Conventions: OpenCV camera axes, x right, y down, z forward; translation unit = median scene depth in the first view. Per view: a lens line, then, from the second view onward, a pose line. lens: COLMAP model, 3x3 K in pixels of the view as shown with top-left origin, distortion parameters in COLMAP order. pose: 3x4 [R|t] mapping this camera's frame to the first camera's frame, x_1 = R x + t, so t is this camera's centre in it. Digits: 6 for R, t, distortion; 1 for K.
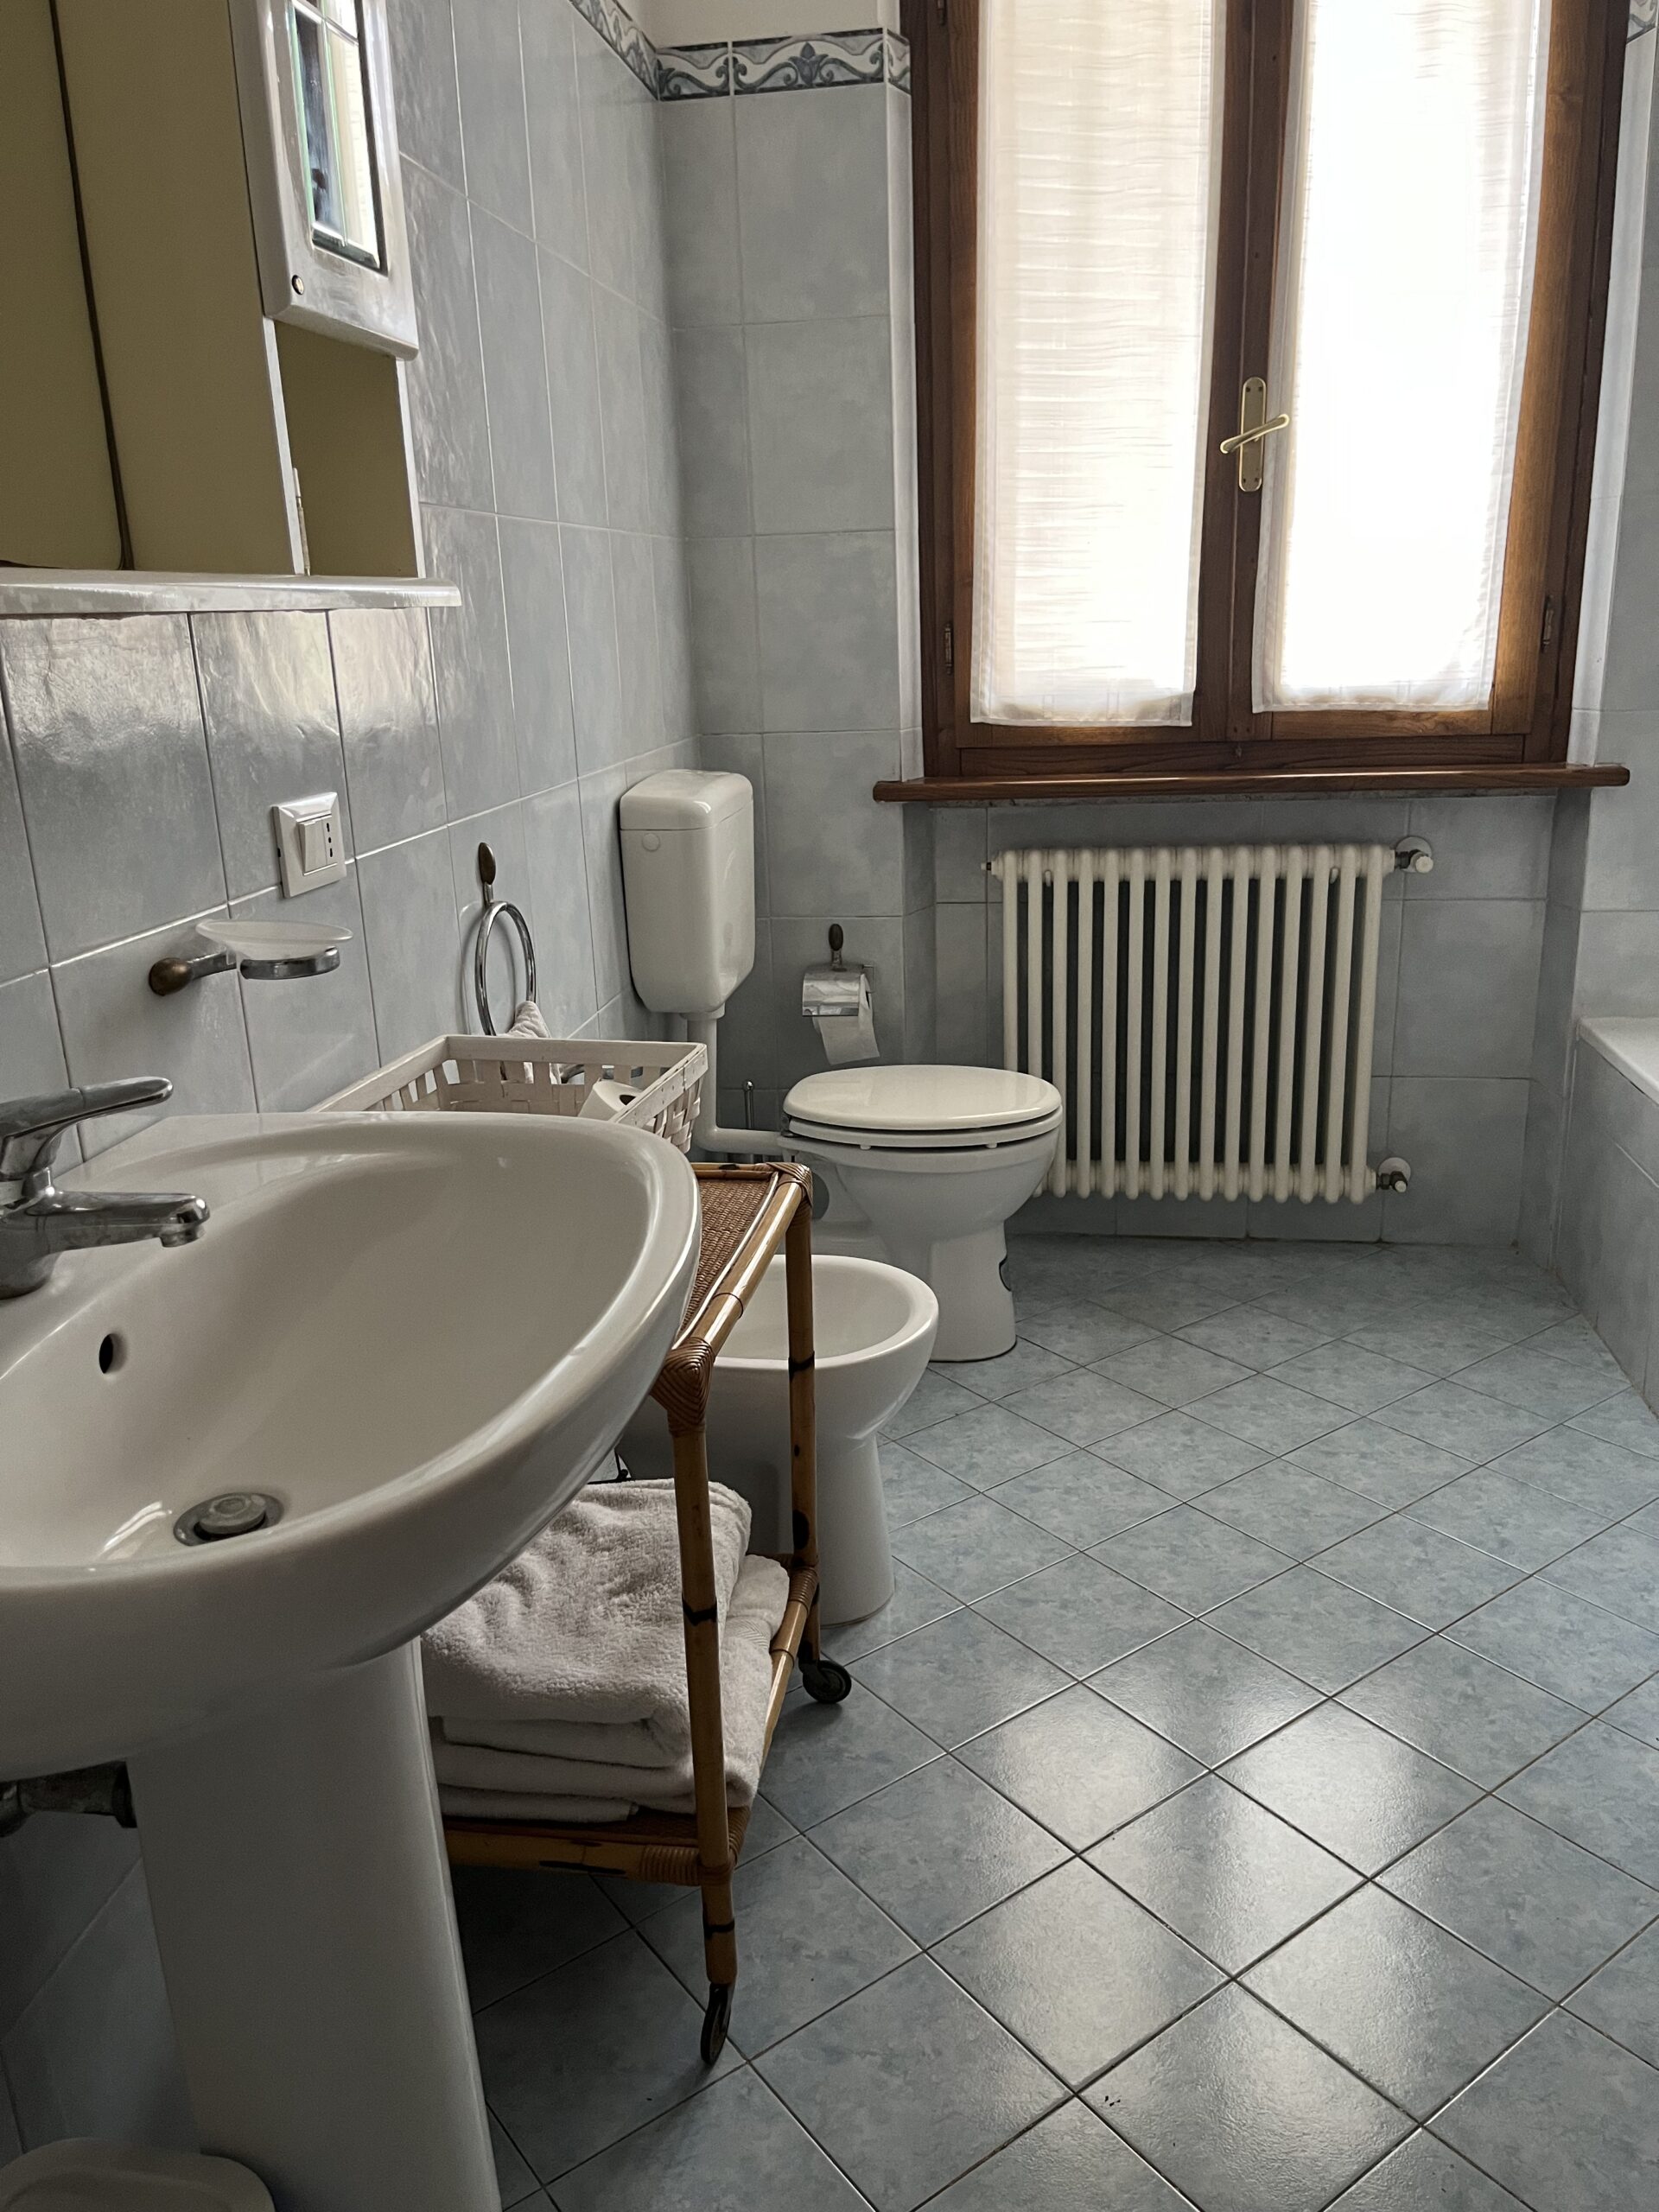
lens RADIAL K [[1670.8, 0, 820.1], [0, 1670.8, 1113.7], [0, 0, 1]] dist [0.042320, -0.060081]
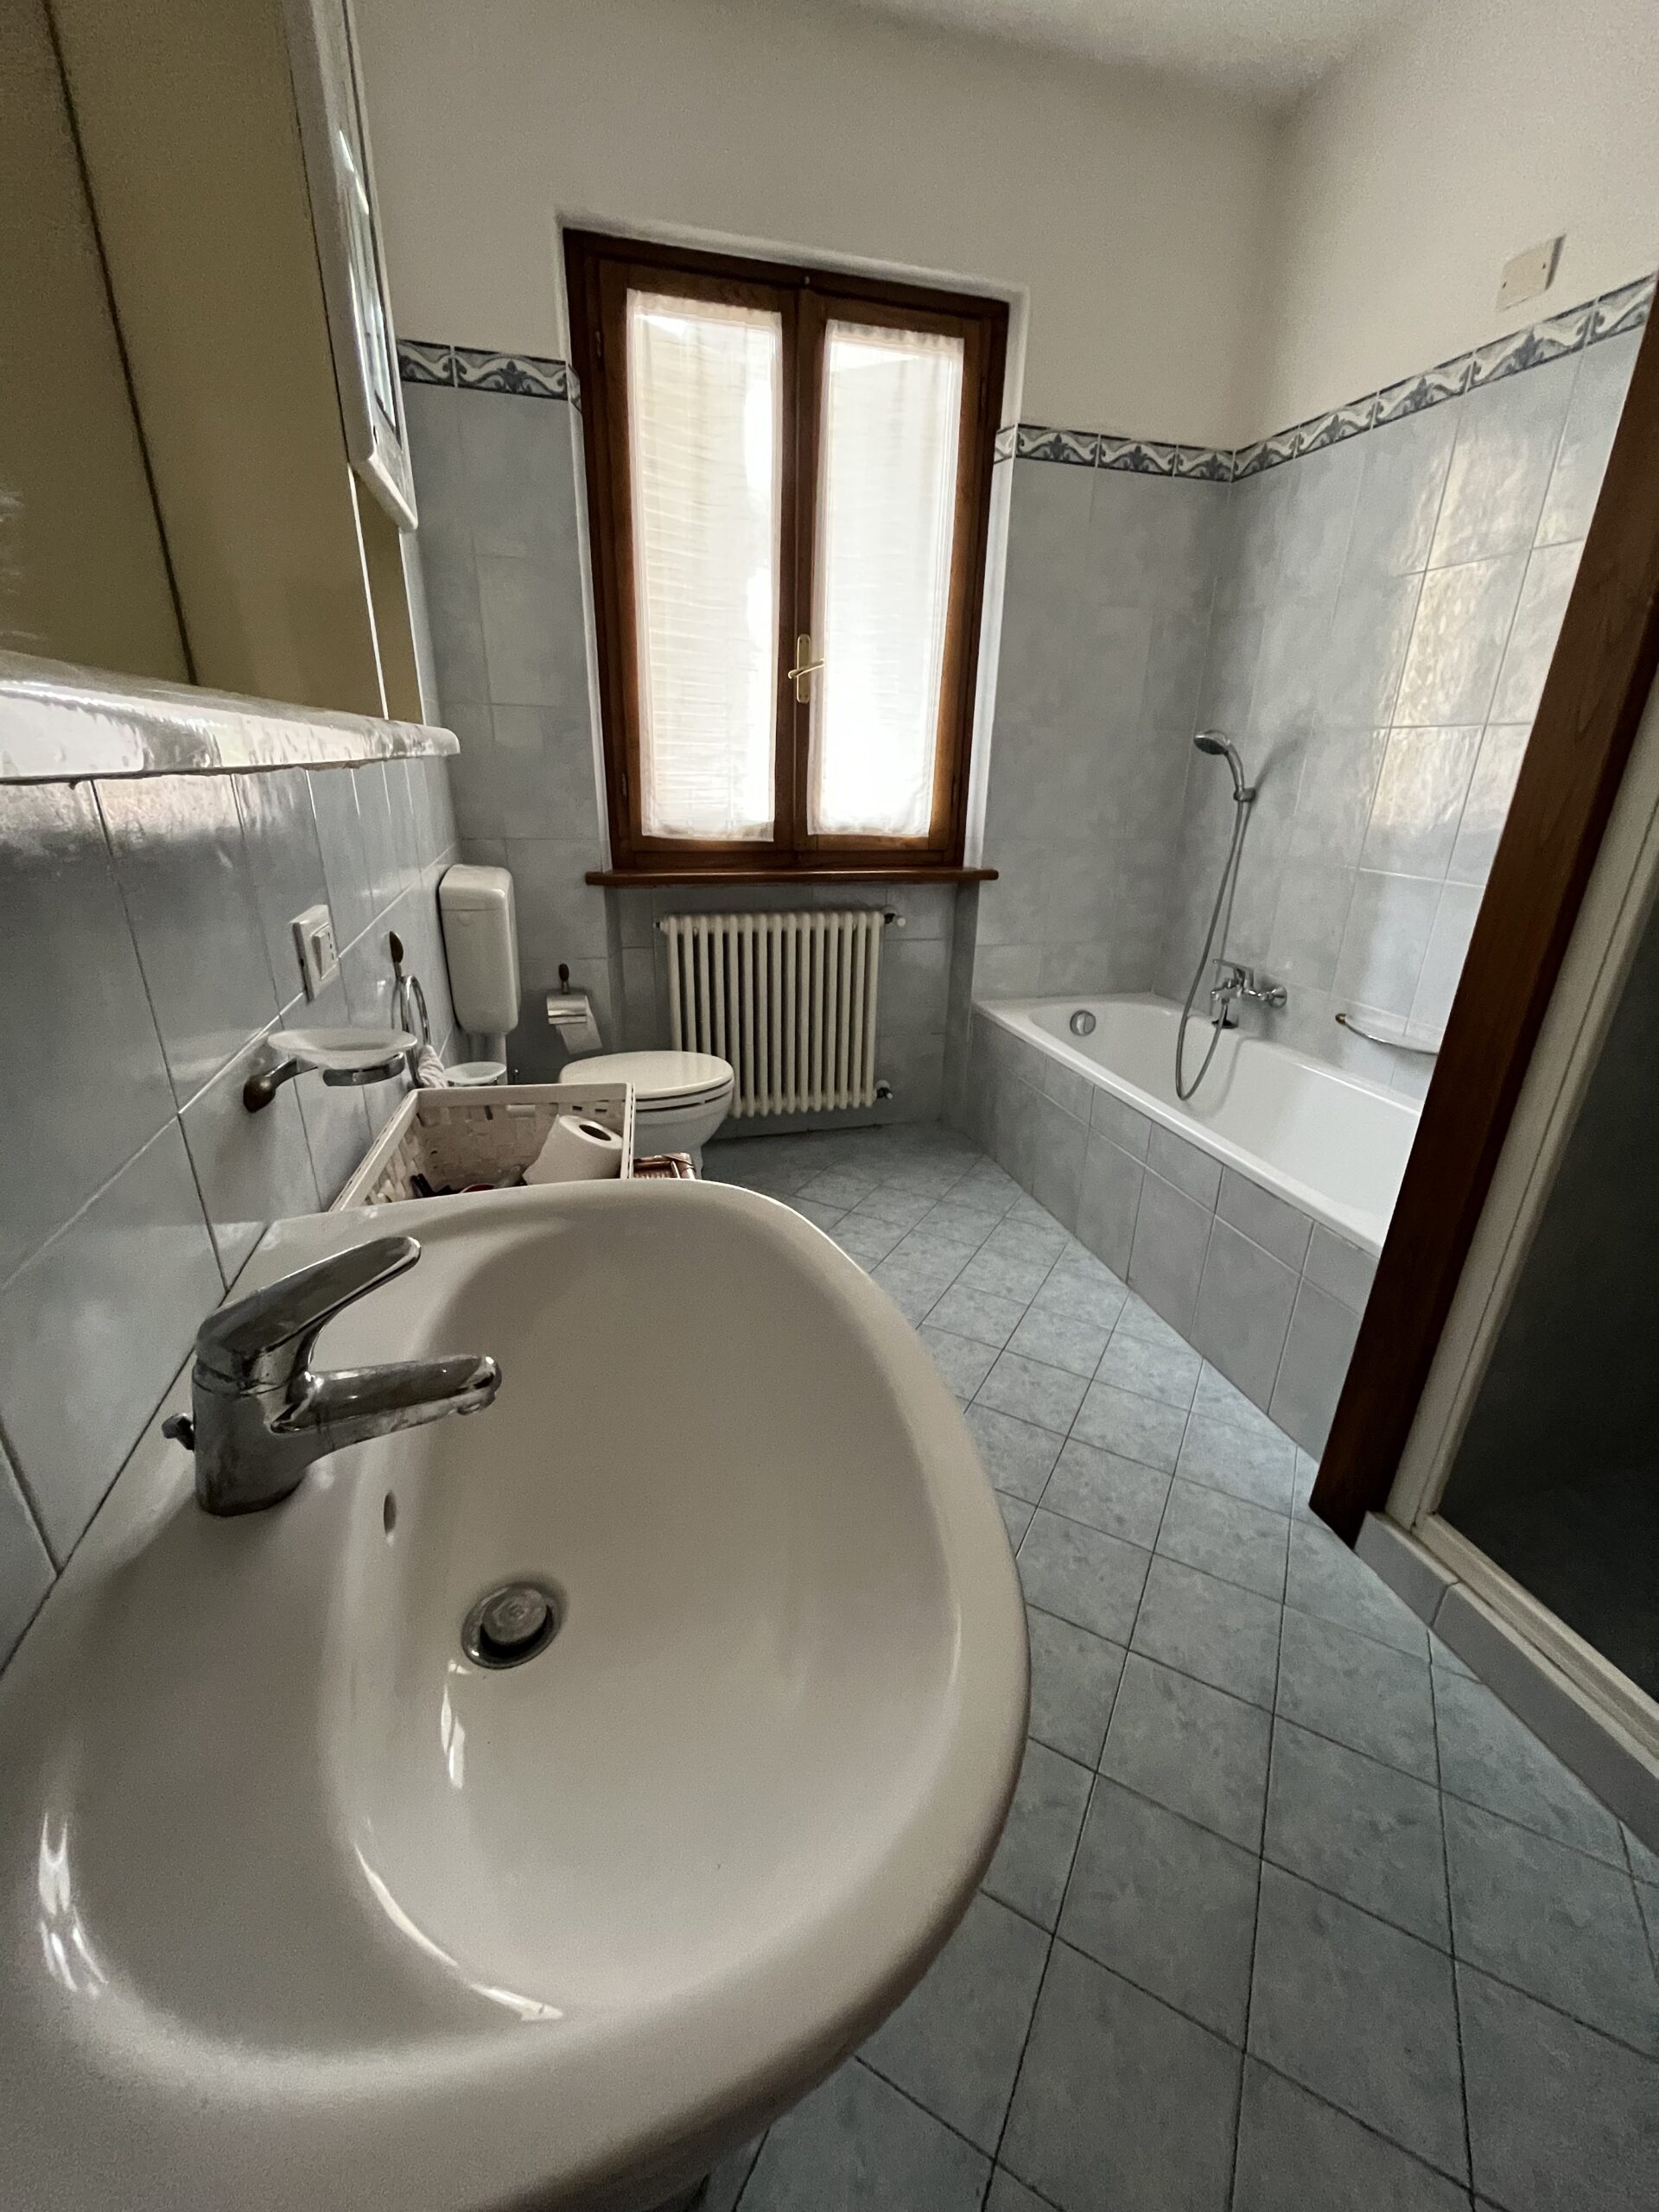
lens RADIAL K [[888.9, 0, 835.8], [0, 888.9, 1109.0], [0, 0, 1]] dist [-0.003371, 0.000850]
pose [[0.907791, -0.100968, 0.407088, -0.120736], [0.068137, 0.993200, 0.094396, -0.042680], [-0.413851, -0.057954, 0.908498, 0.138131]]
